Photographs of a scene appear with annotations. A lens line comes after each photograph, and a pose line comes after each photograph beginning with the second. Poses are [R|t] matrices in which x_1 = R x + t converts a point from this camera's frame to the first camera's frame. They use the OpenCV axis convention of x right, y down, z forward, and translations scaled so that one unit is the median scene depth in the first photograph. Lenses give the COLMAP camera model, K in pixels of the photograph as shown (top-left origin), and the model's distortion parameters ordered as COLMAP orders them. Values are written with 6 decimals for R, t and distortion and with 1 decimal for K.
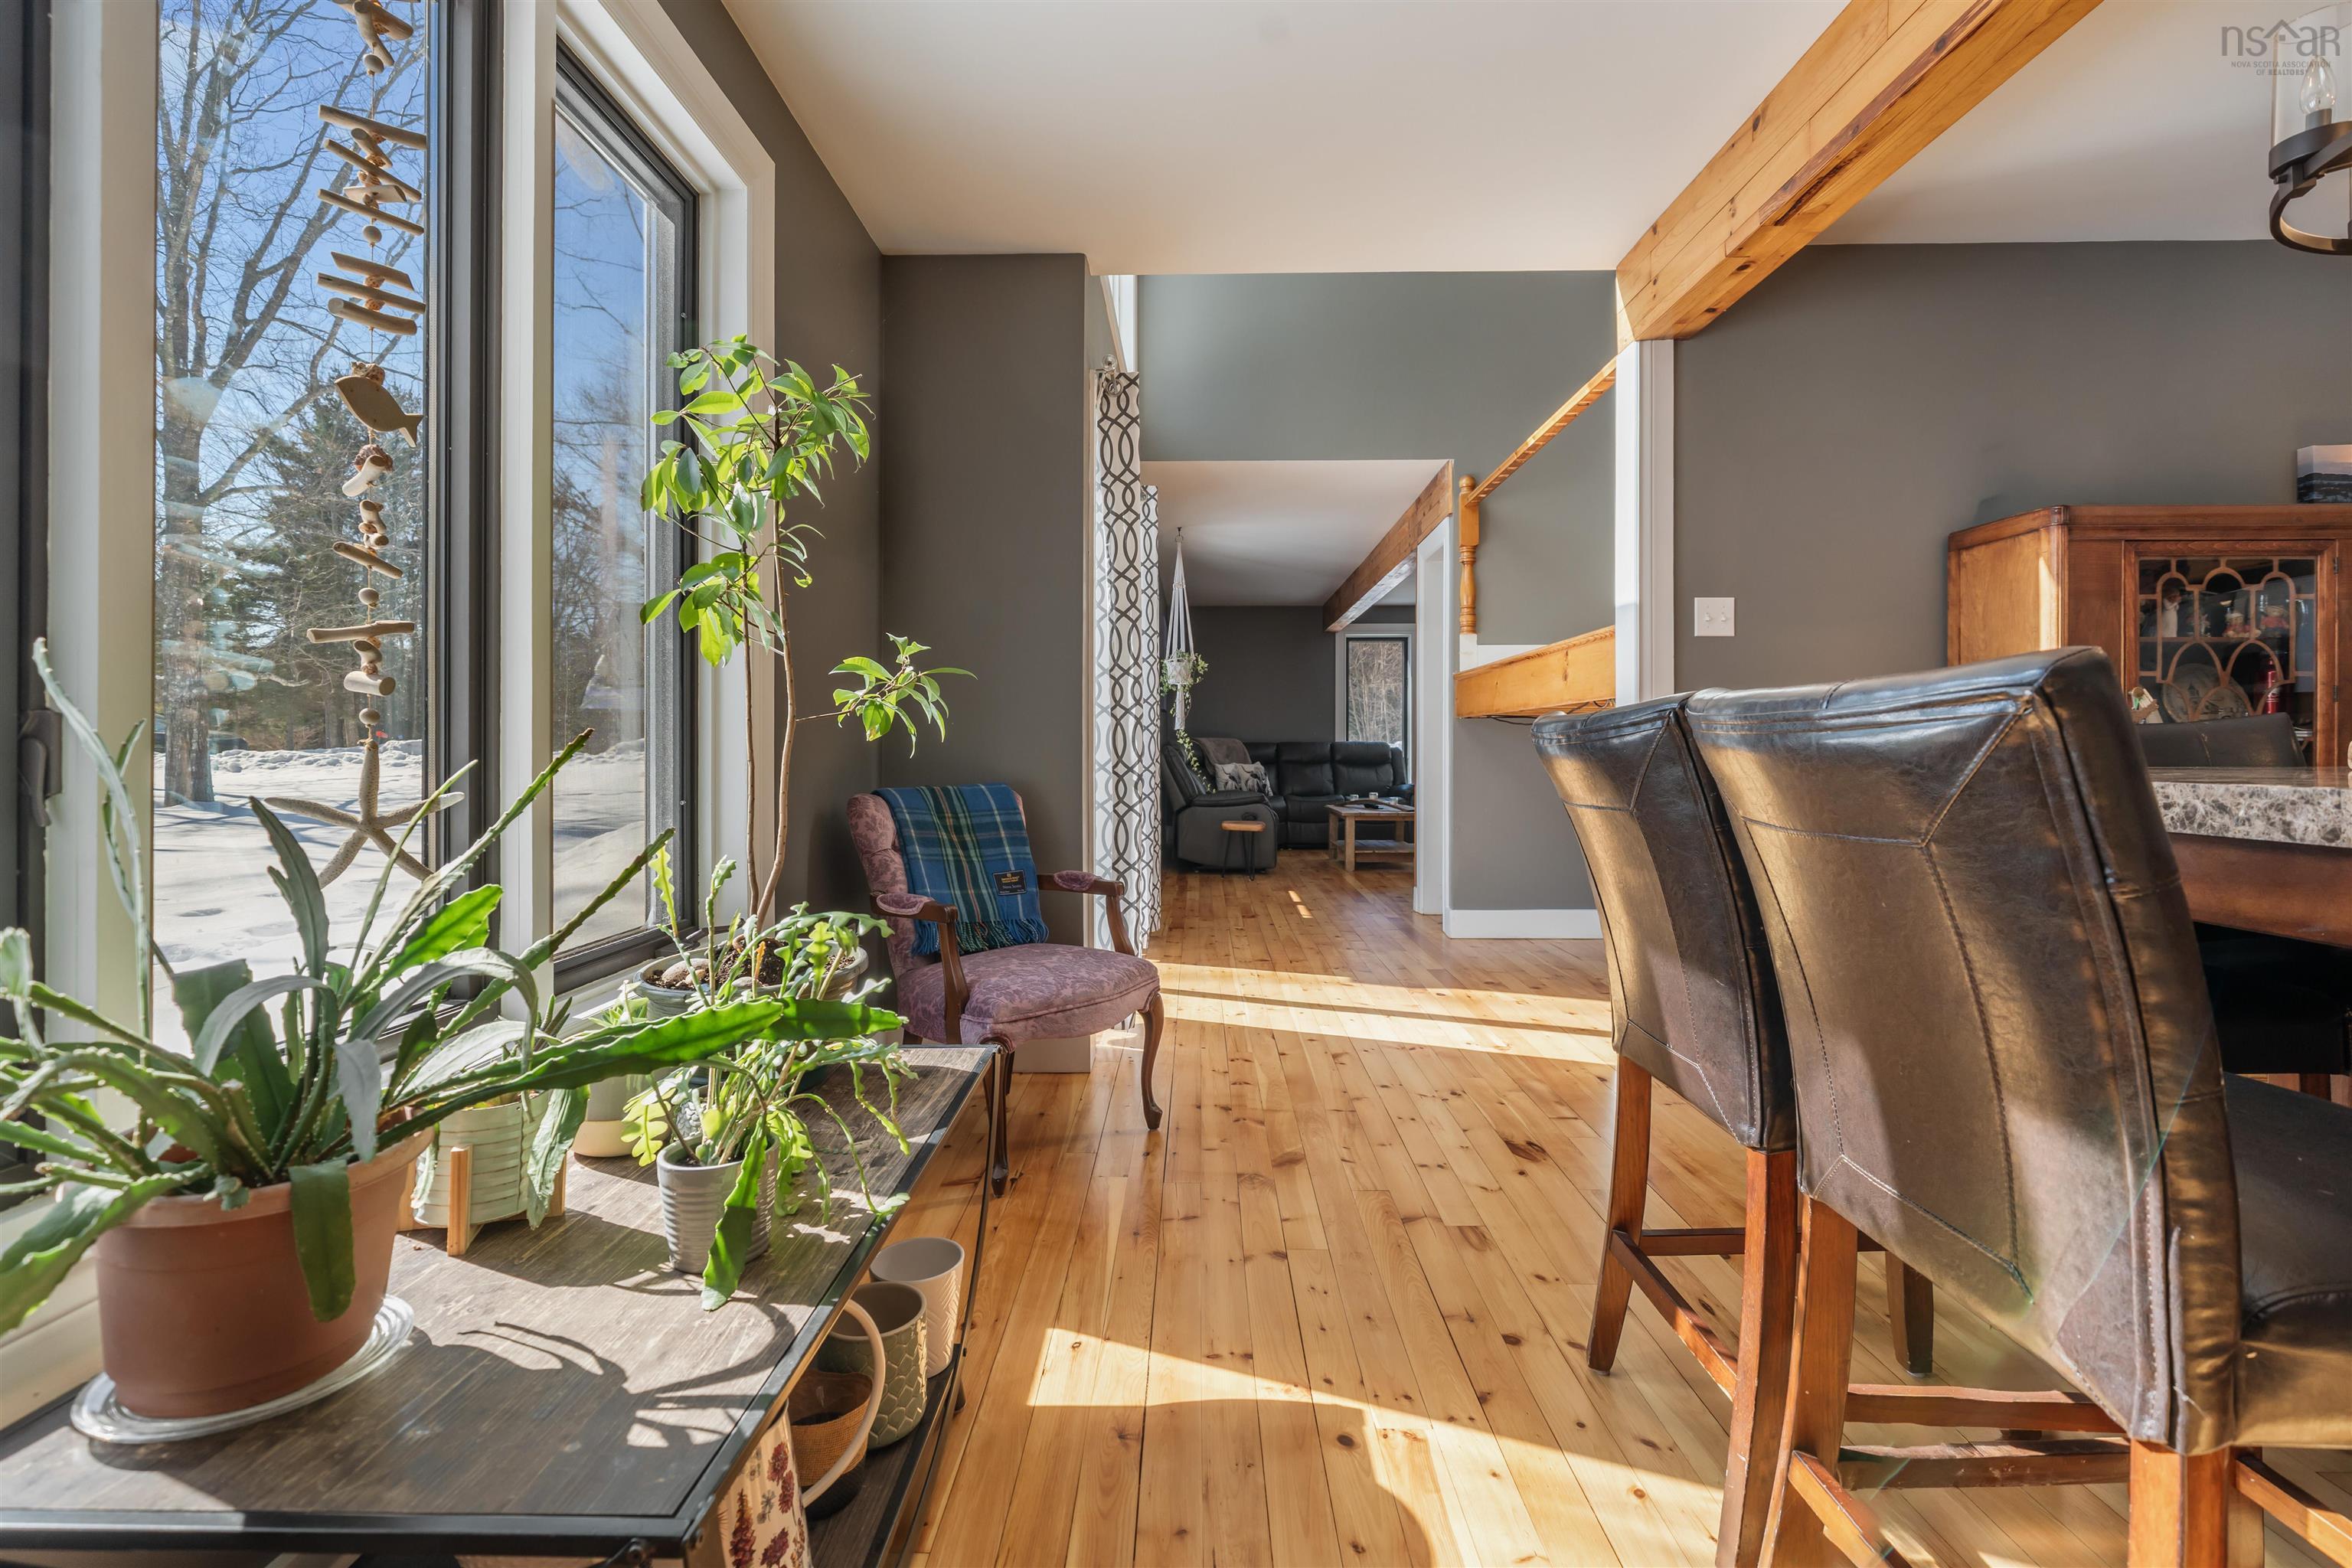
lens RADIAL K [[1042.3, 0, 1175.4], [0, 1042.3, 747.3], [0, 0, 1]] dist [0.000557, 0.000029]
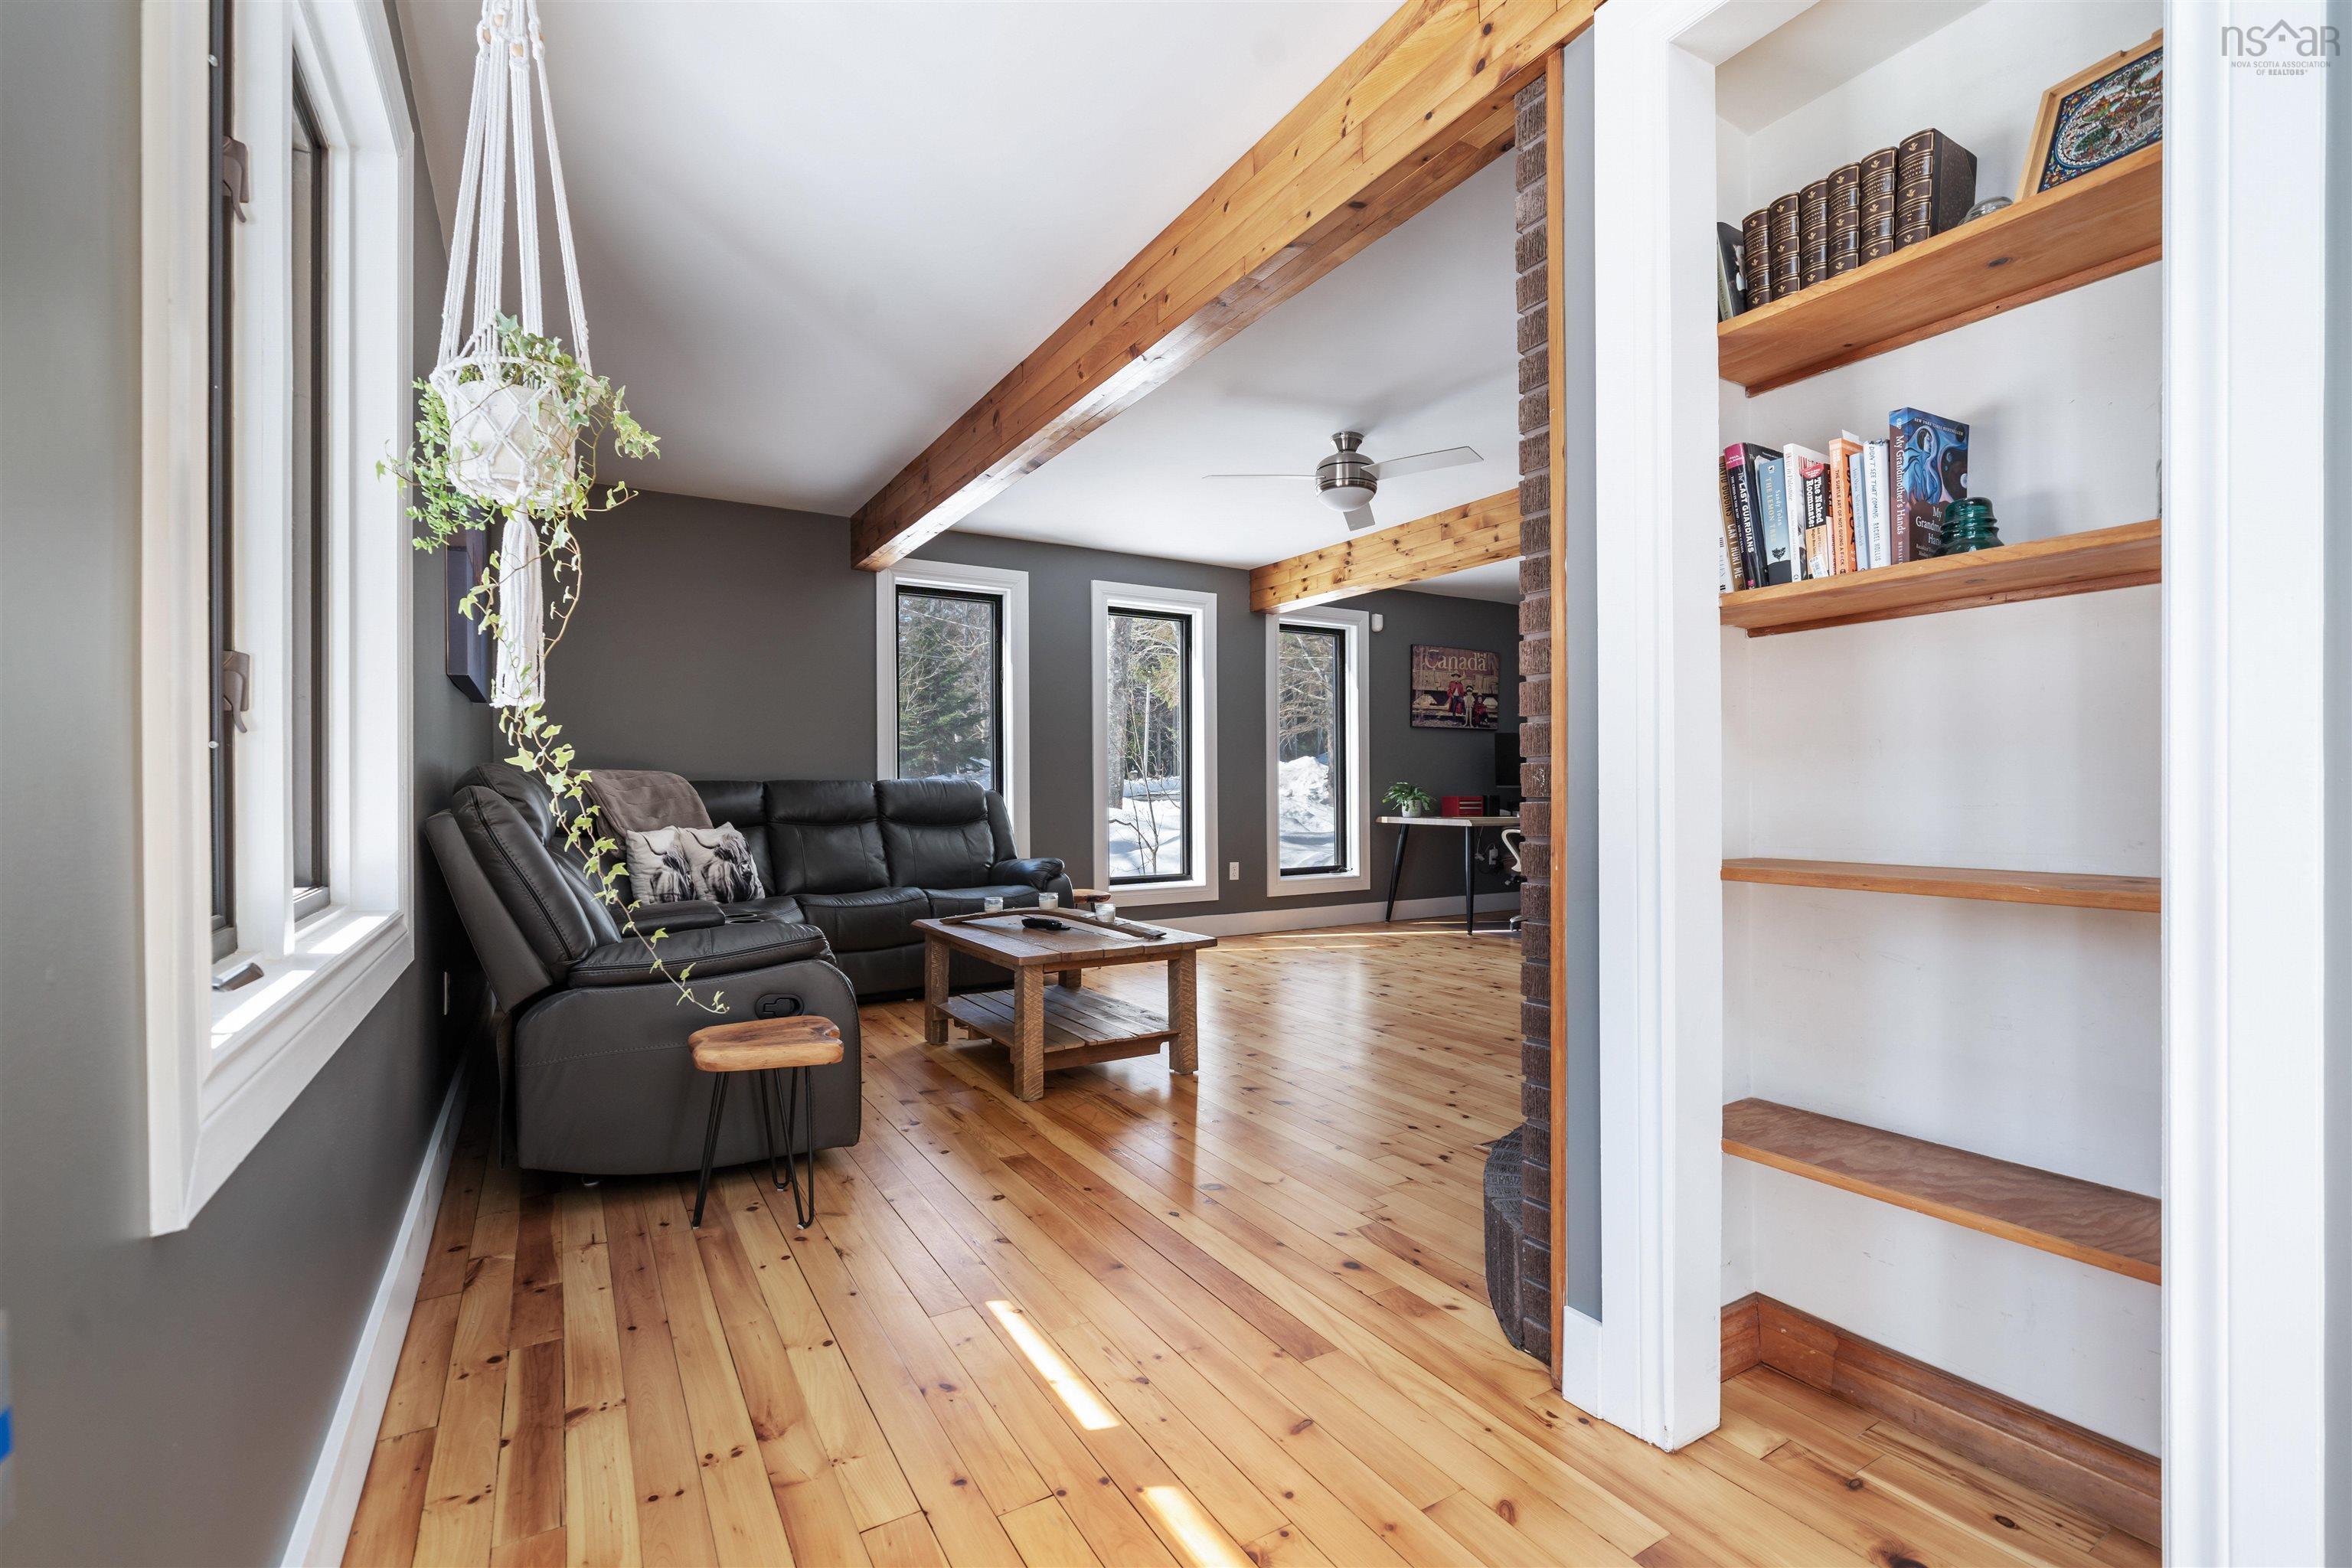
lens RADIAL K [[1024.8, 0, 1169.8], [0, 1024.8, 792.5], [0, 0, 1]] dist [0.001112, -0.000048]
pose [[0.844874, -0.005117, 0.534942, 0.002910], [0.005885, 0.999983, 0.000269, 0.001771], [-0.534934, 0.002921, 0.844889, 0.522583]]
